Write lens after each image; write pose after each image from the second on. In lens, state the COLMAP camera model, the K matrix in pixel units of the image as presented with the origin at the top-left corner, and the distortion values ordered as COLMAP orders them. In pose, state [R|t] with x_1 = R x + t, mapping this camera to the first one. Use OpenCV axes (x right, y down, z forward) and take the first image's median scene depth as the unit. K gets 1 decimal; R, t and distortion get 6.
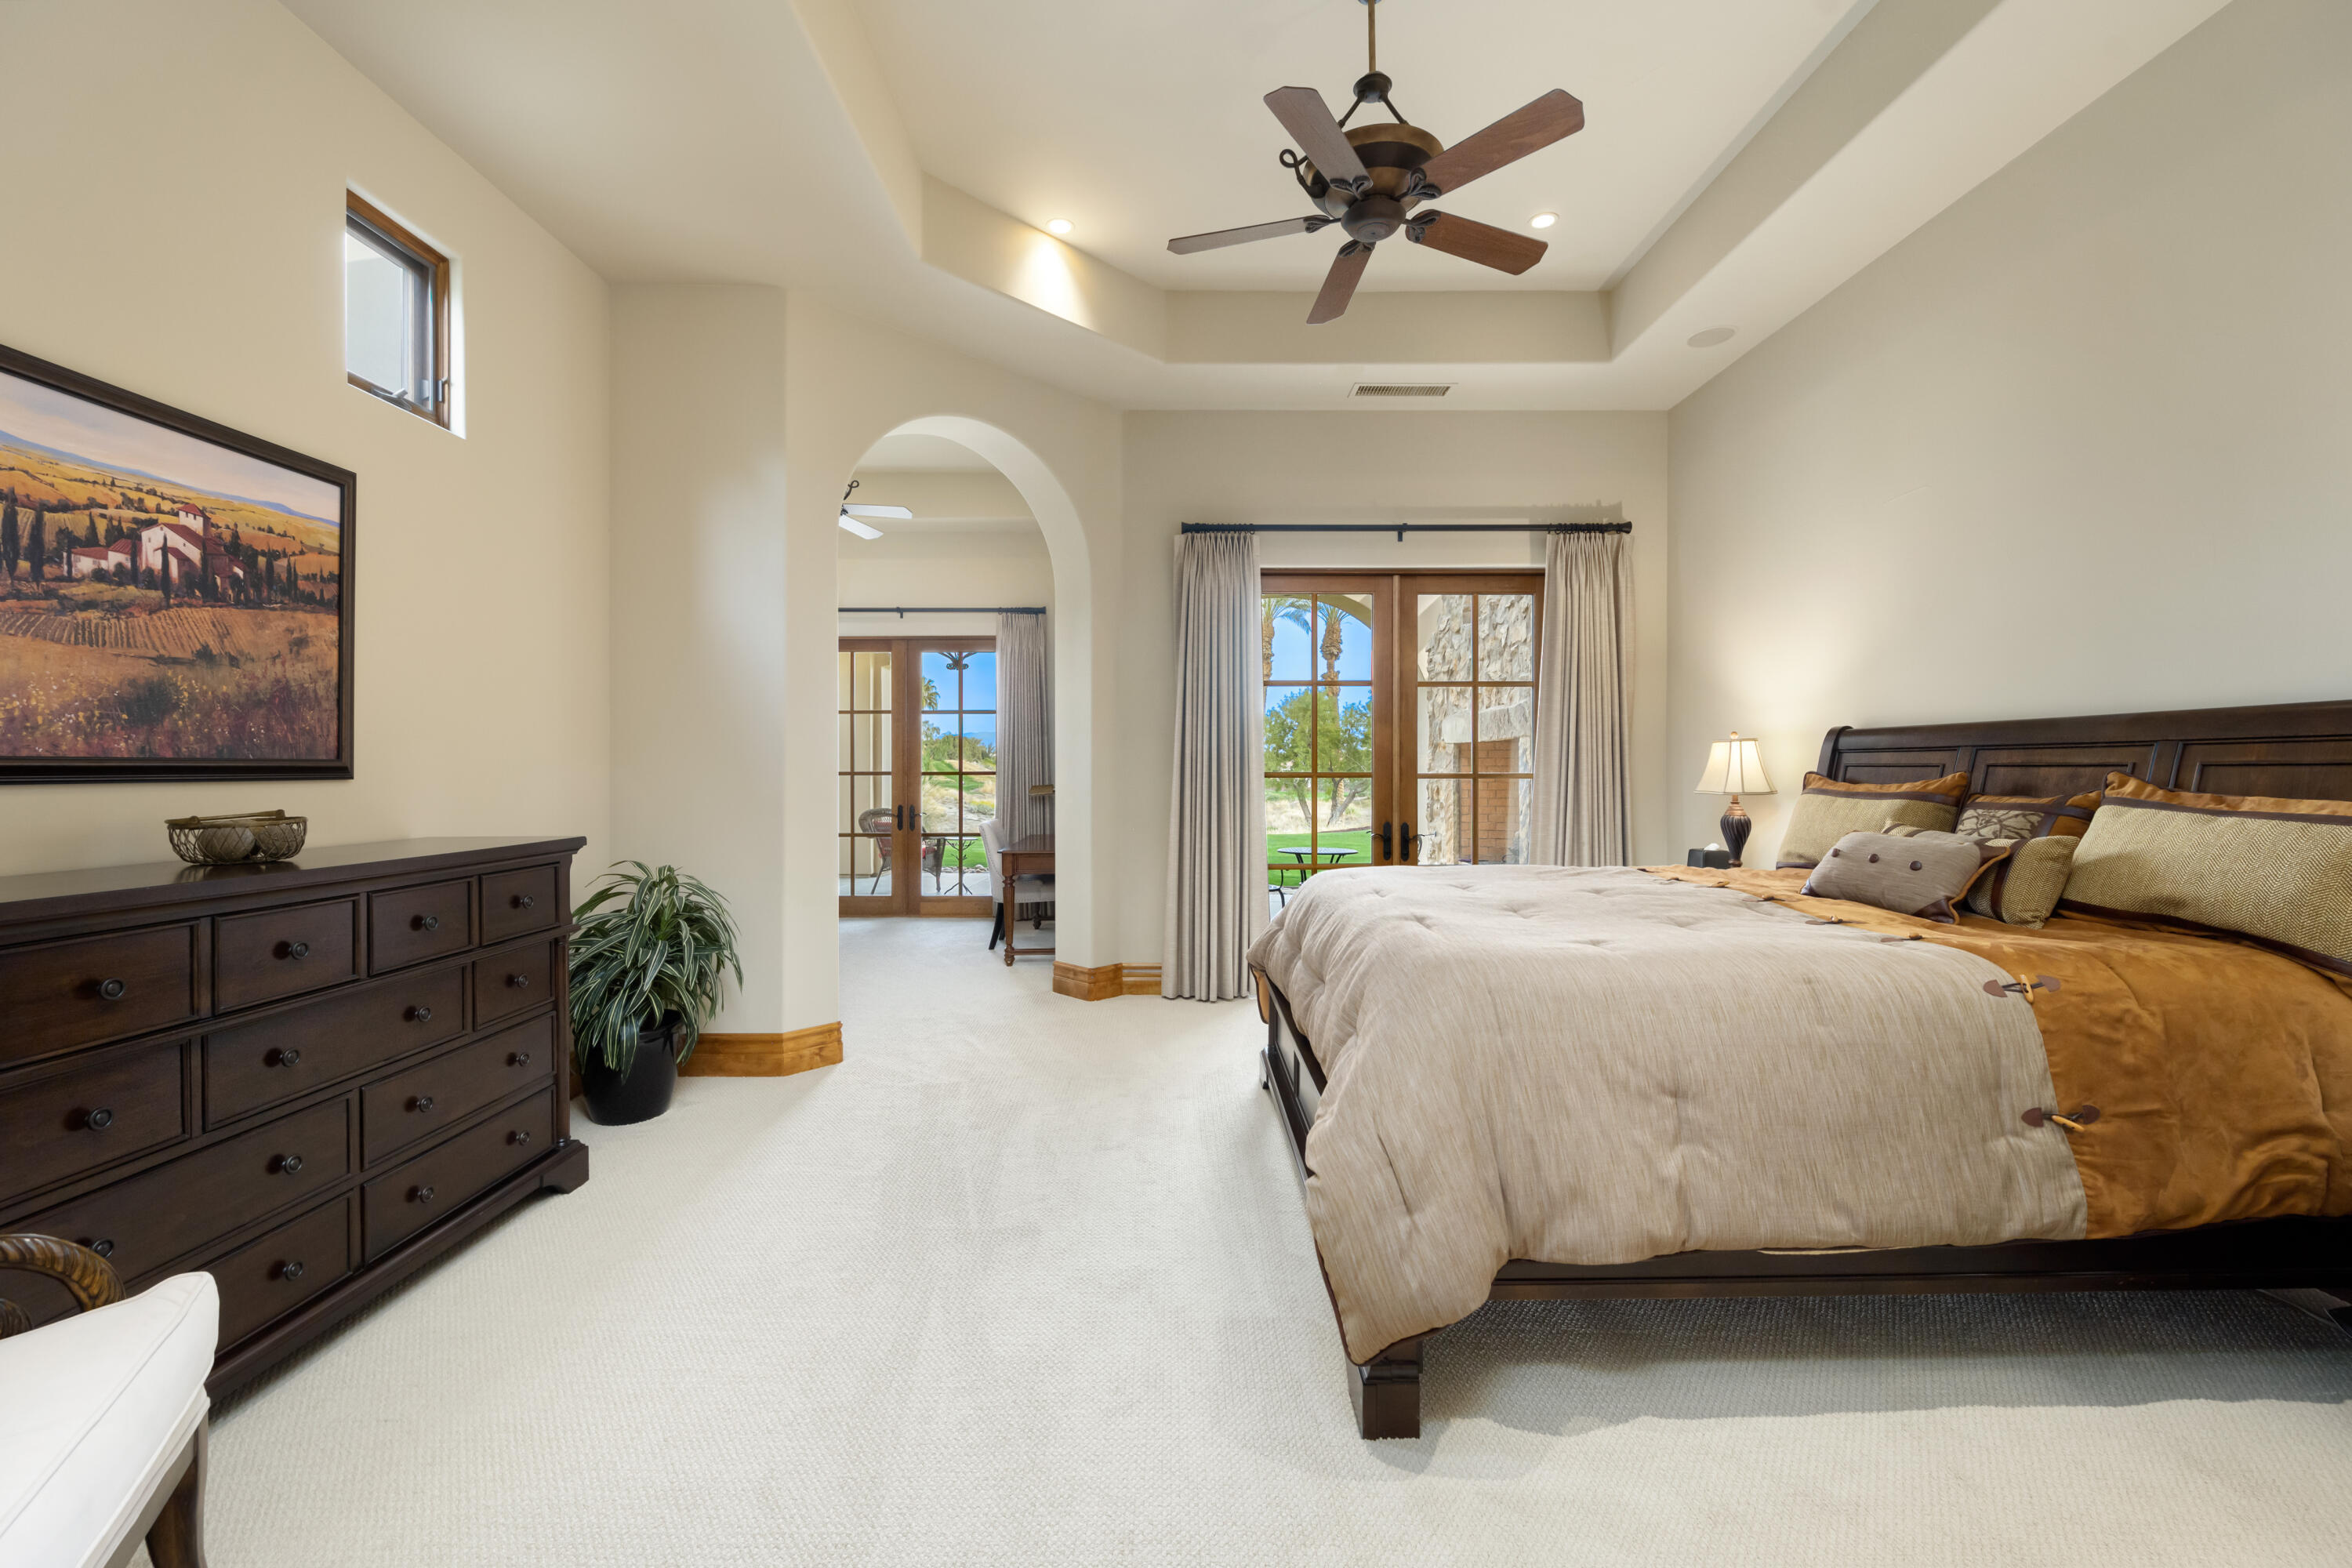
lens RADIAL K [[932.7, 0, 1180.0], [0, 932.7, 773.2], [0, 0, 1]] dist [0.001064, -0.000763]
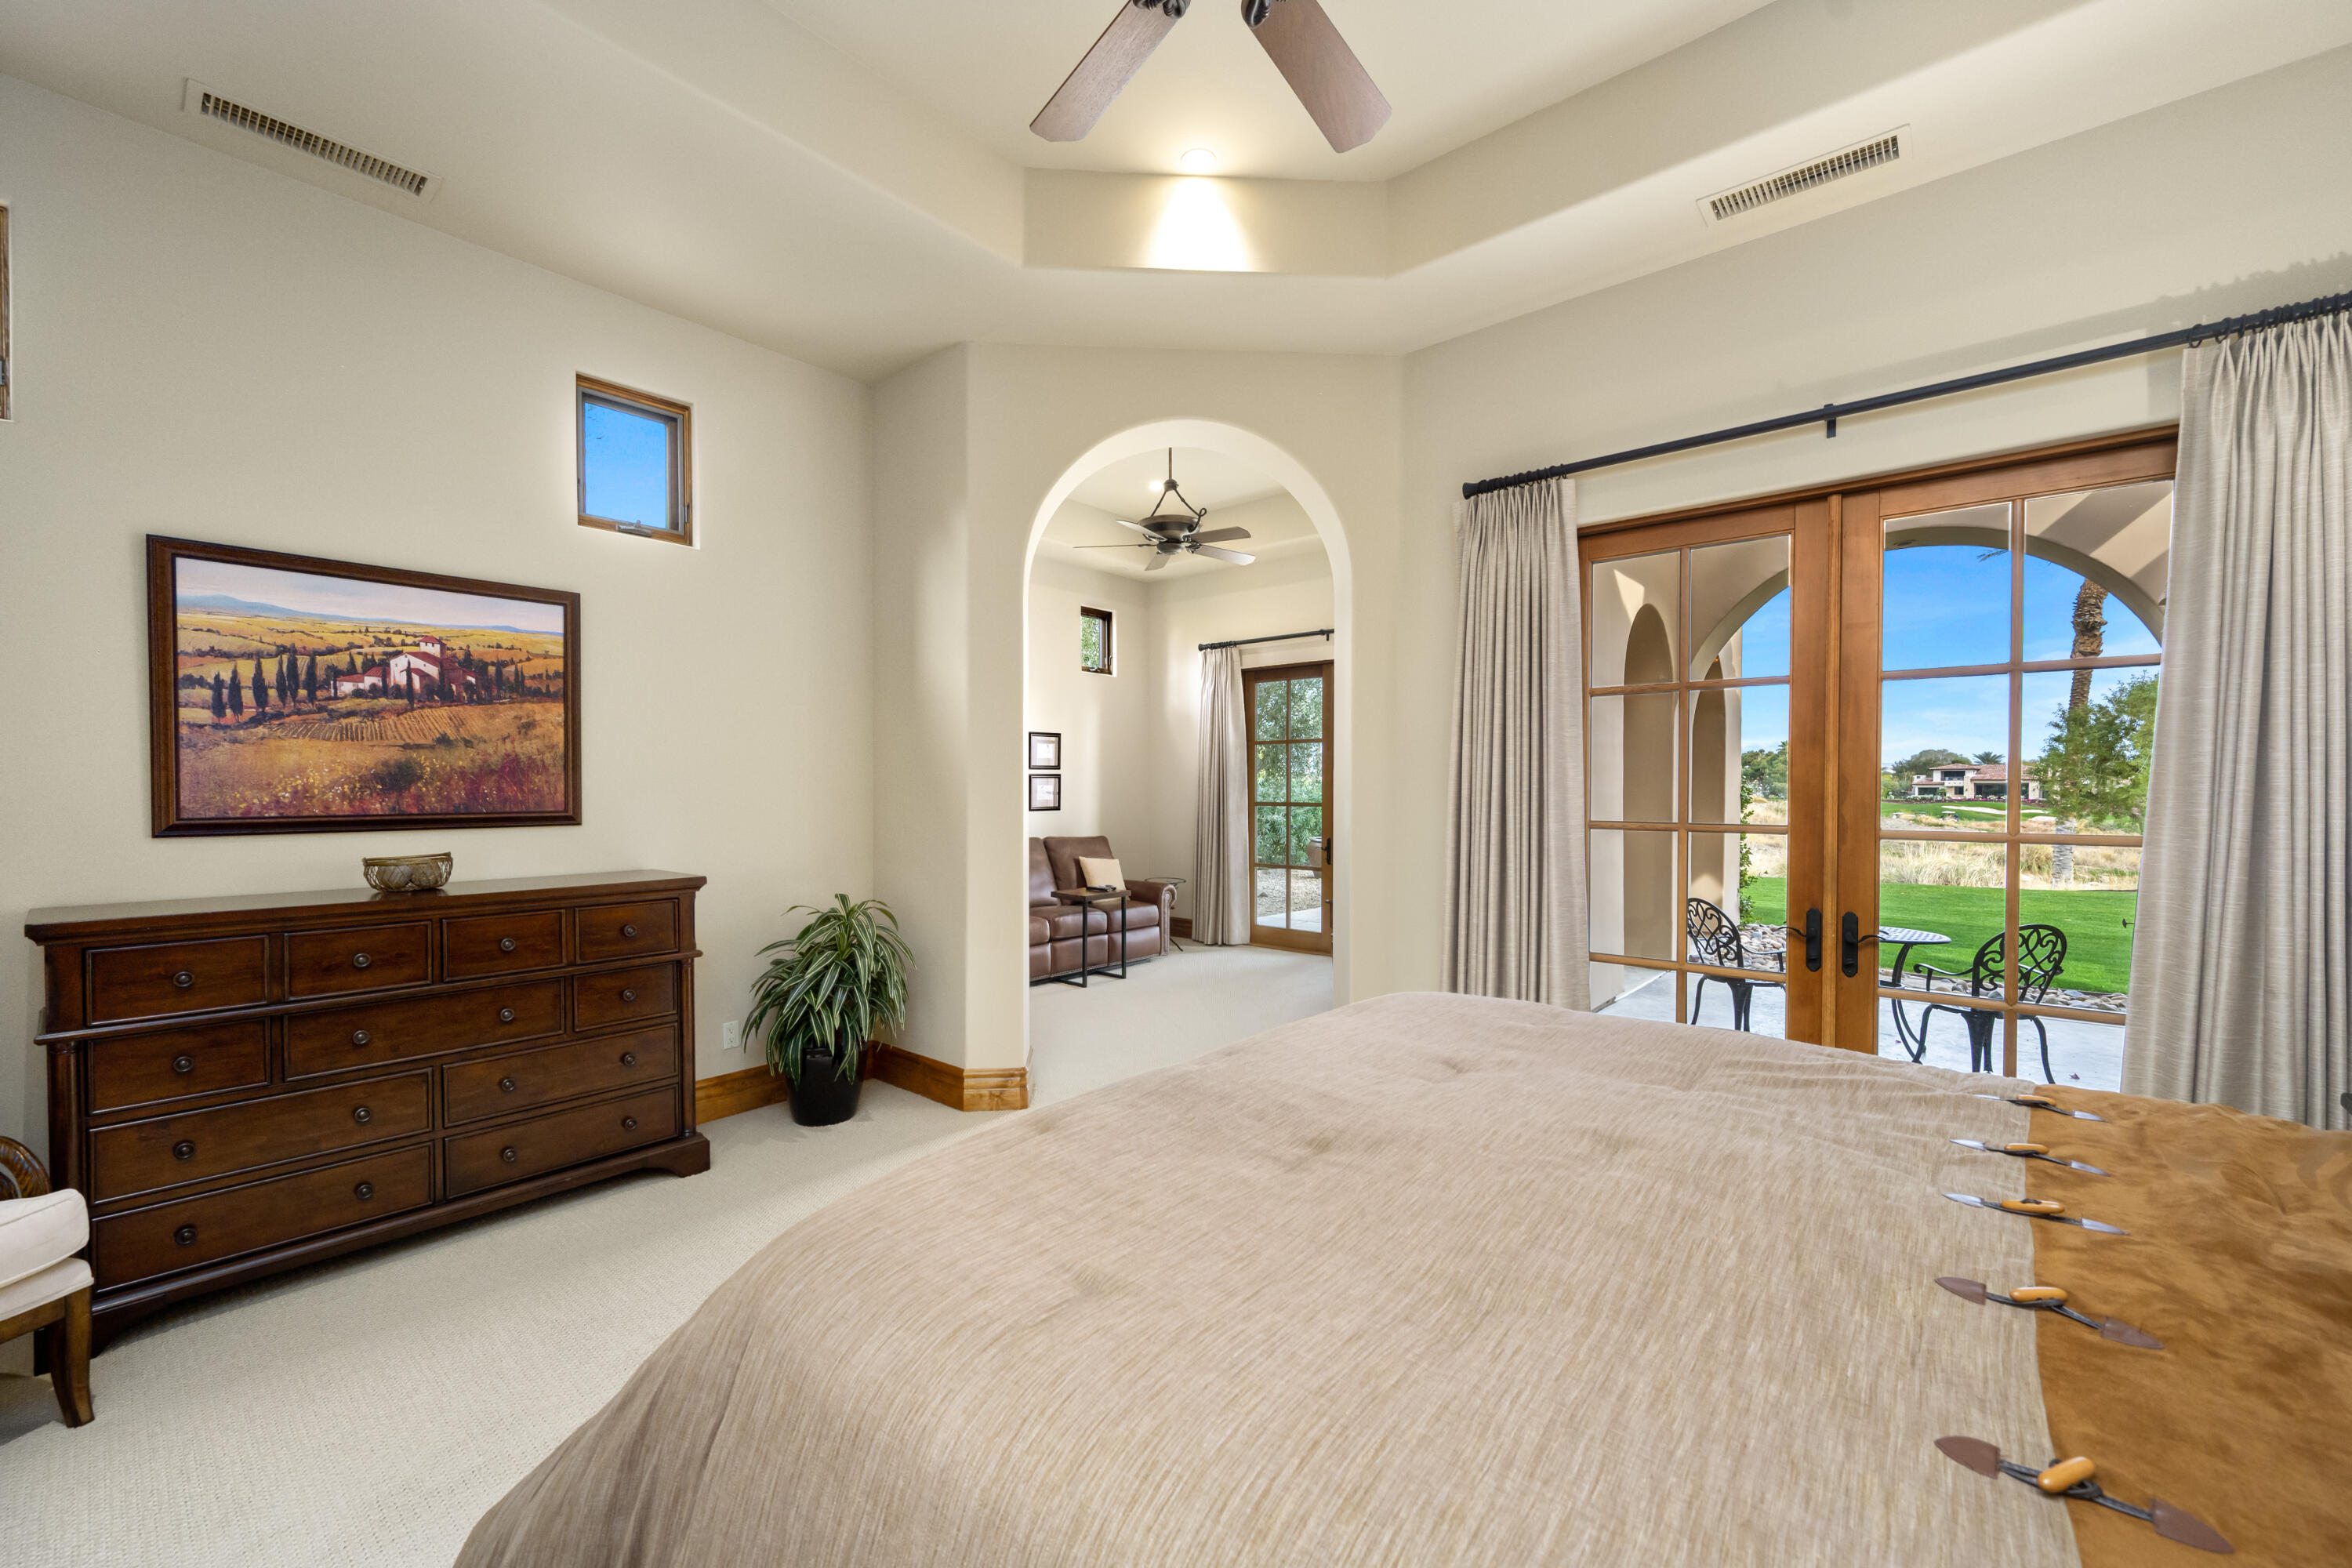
lens RADIAL K [[932.7, 0, 1181.4], [0, 932.7, 797.6], [0, 0, 1]] dist [0.001064, -0.000763]
pose [[0.753436, 0.010099, -0.657444, 0.698960], [-0.003562, 0.999930, 0.011278, -0.056214], [0.657512, -0.006155, 0.753419, 0.625319]]
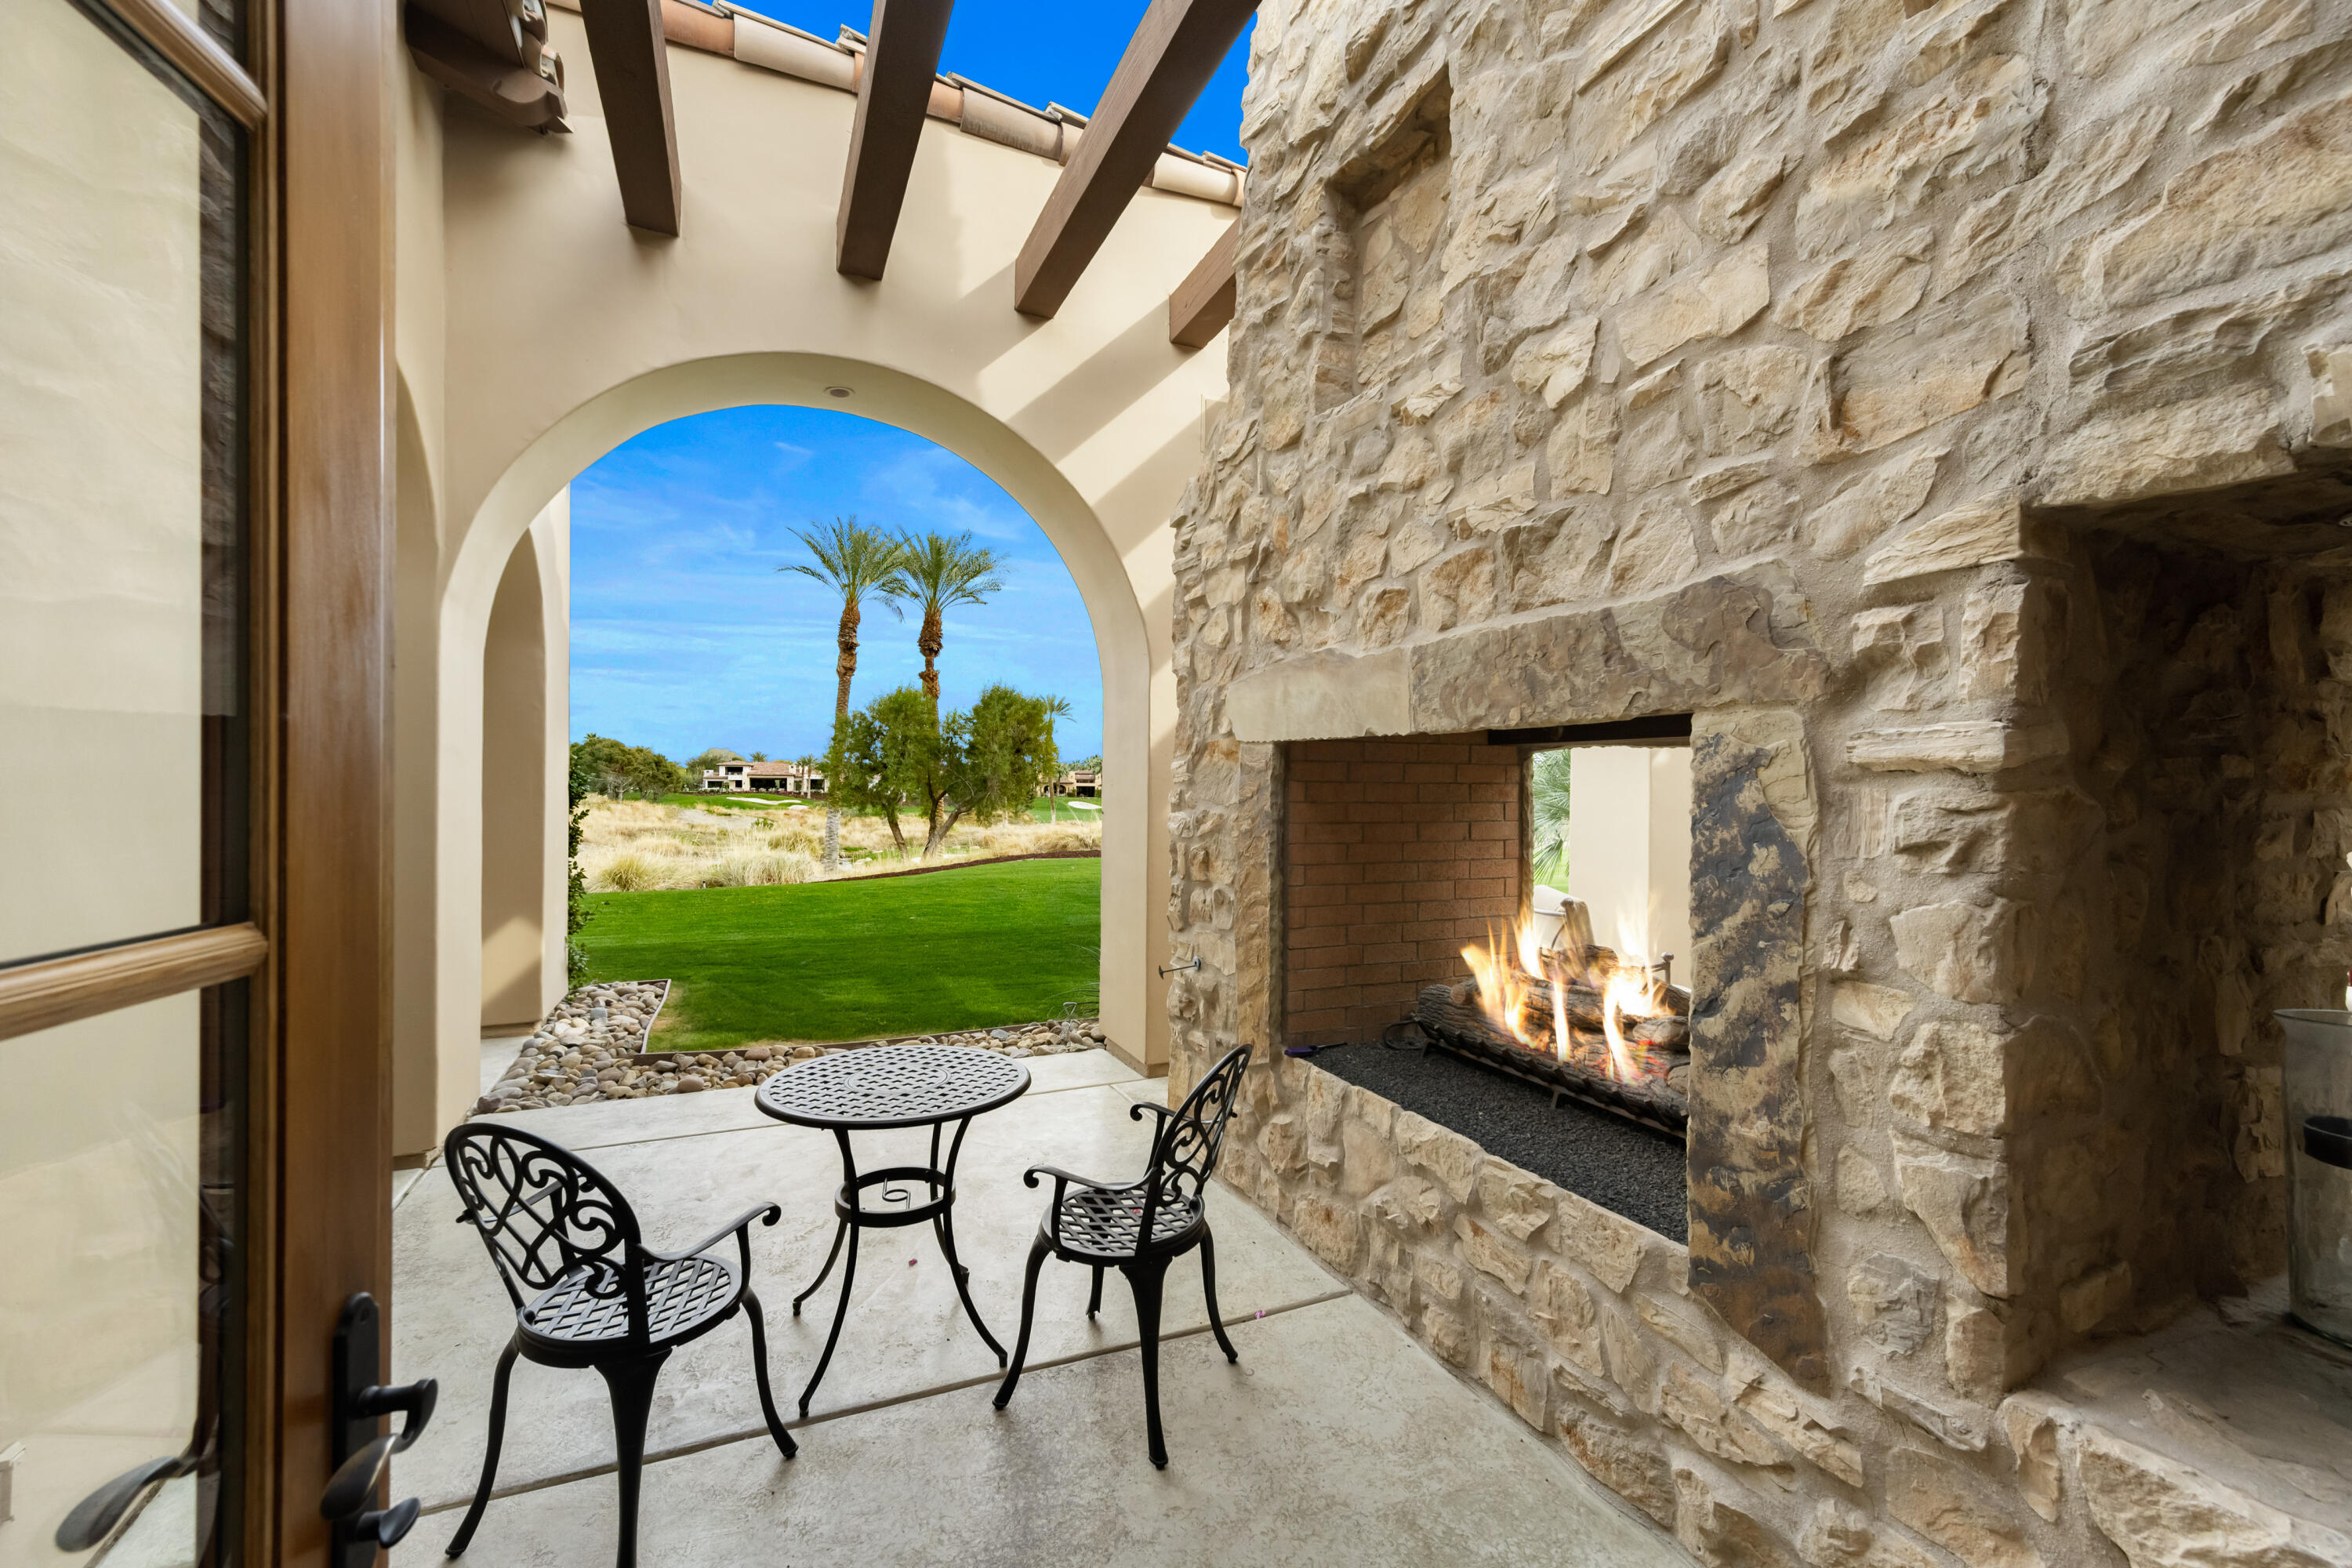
lens RADIAL K [[932.7, 0, 1169.7], [0, 932.7, 790.1], [0, 0, 1]] dist [0.001064, -0.000763]
pose [[0.915465, 0.005918, 0.402353, 0.346684], [-0.007979, 0.999962, 0.003446, -0.047321], [-0.402318, -0.006365, 0.915478, 2.260195]]
